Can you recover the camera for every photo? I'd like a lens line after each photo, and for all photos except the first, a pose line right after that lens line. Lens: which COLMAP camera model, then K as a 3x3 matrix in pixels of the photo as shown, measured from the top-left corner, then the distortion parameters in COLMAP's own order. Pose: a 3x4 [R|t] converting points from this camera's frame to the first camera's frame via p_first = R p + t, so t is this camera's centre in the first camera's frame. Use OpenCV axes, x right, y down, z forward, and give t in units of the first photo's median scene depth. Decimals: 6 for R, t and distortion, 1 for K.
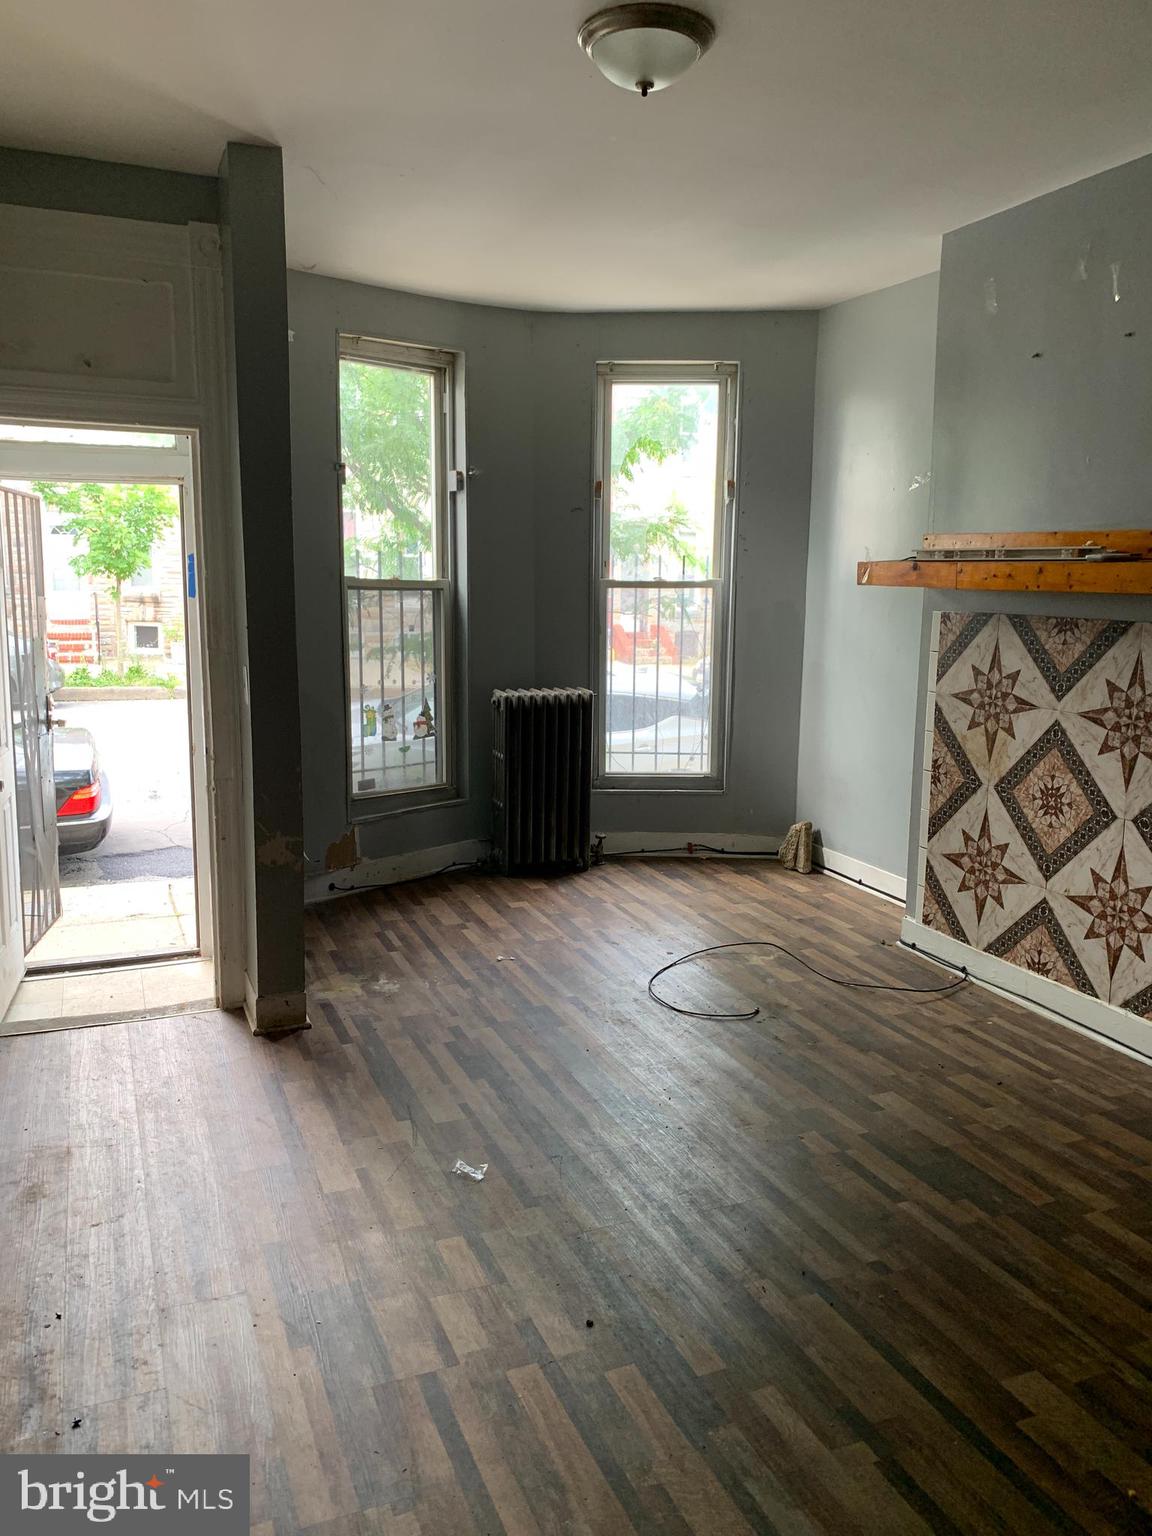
lens RADIAL K [[1180.0, 0, 576.0], [0, 1180.0, 768.0], [0, 0, 1]] dist [0.117457, -0.224819]
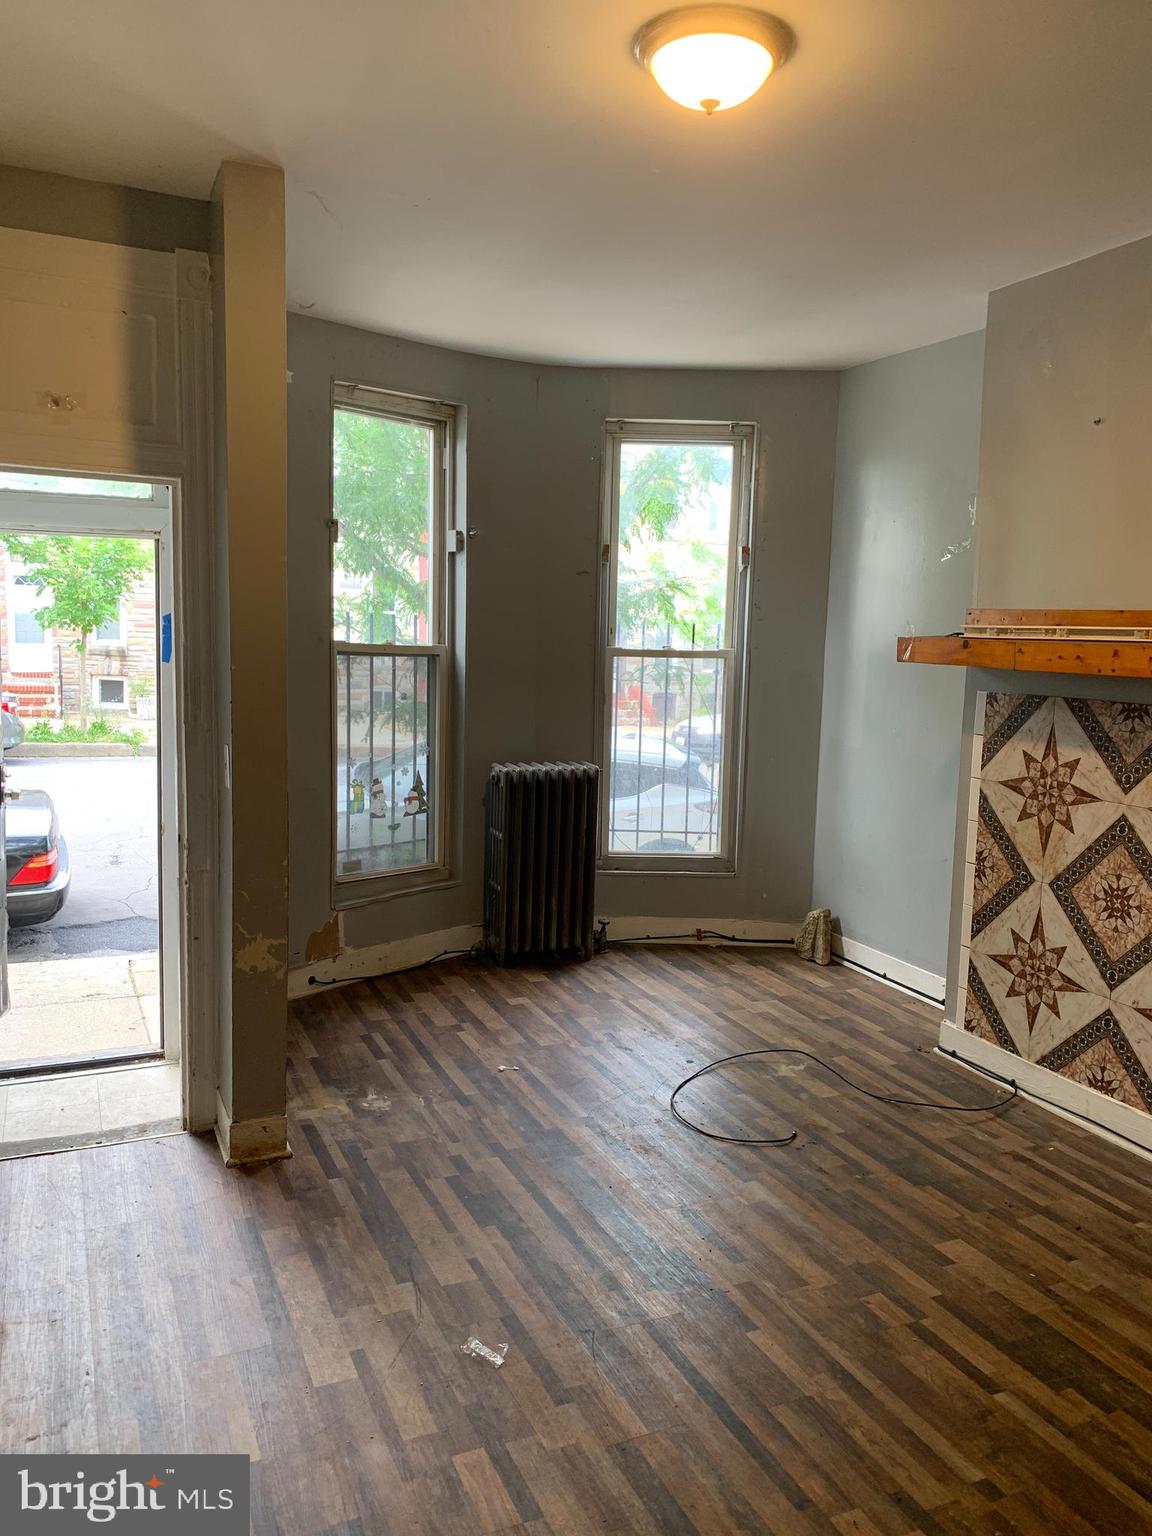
lens RADIAL K [[1153.9, 0, 580.8], [0, 1153.9, 767.3], [0, 0, 1]] dist [0.028844, -0.009332]
pose [[0.999011, 0.012621, 0.042628, -0.048258], [-0.010815, 0.999045, -0.042328, -0.032514], [-0.043121, 0.041825, 0.998194, 0.123094]]
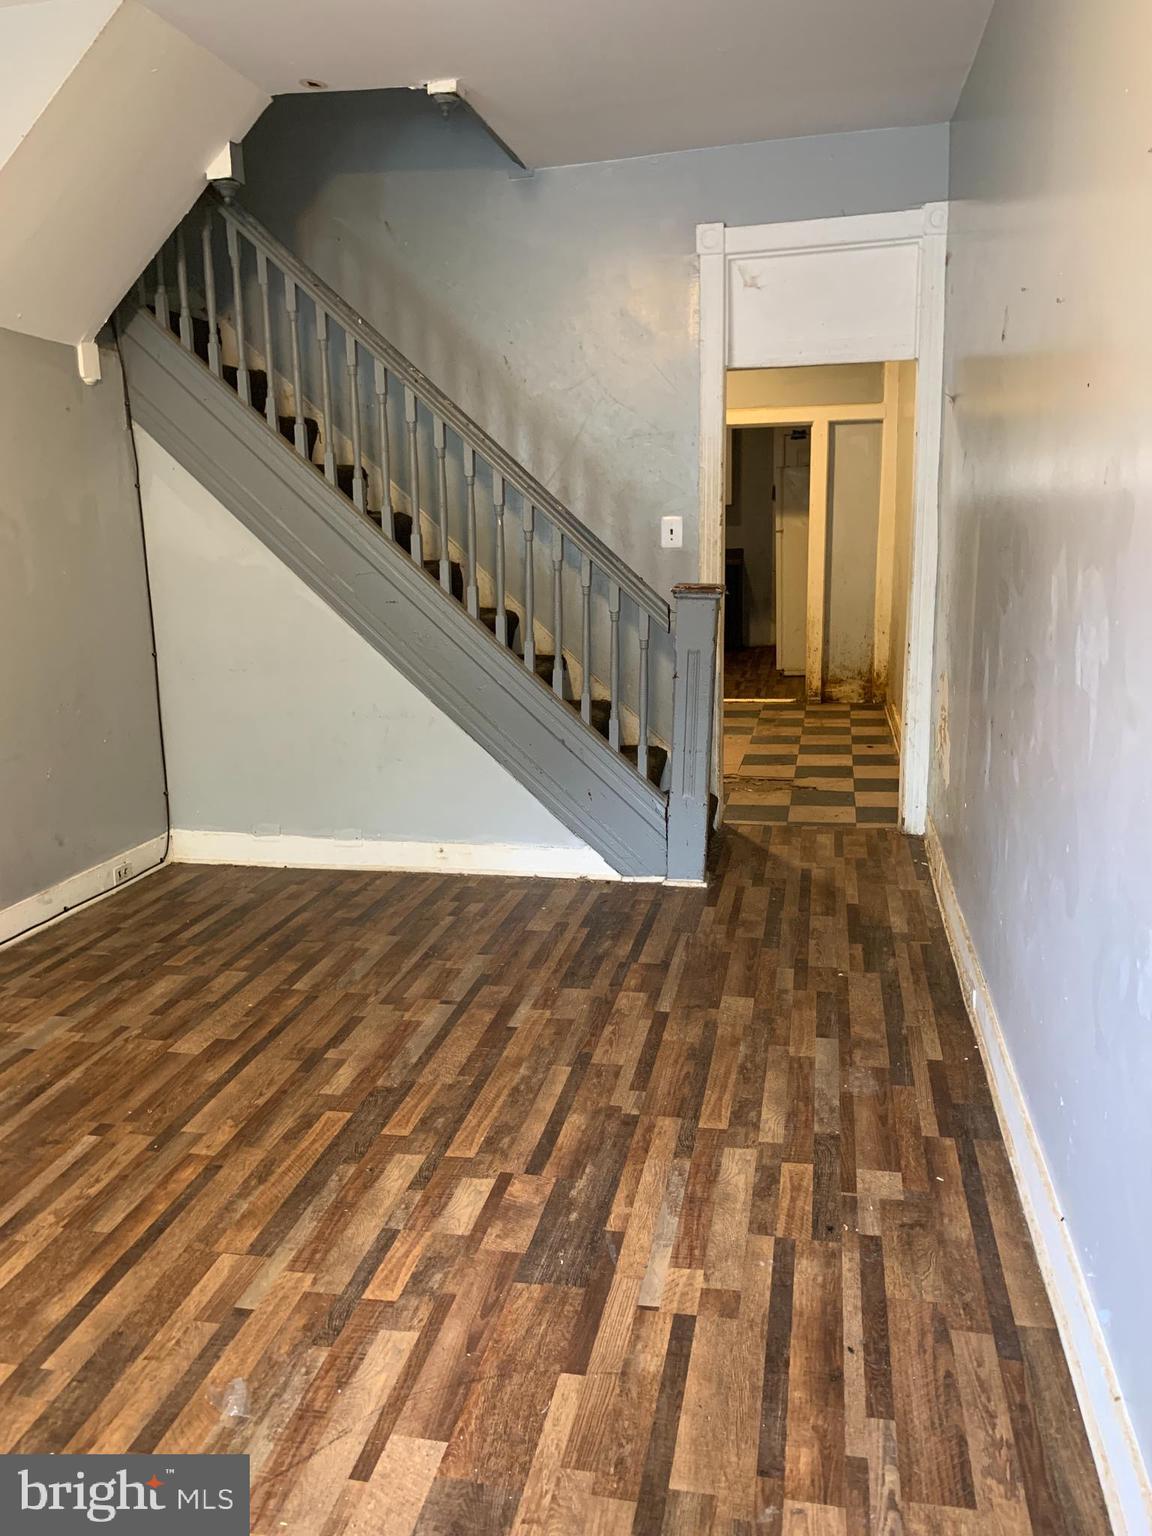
lens RADIAL K [[1180.0, 0, 576.0], [0, 1180.0, 768.0], [0, 0, 1]] dist [0.117457, -0.224819]
pose [[-0.825595, -0.115937, 0.552224, -0.426459], [0.102462, 0.931591, 0.348768, -0.133578], [-0.554882, 0.344524, -0.757238, 0.989433]]
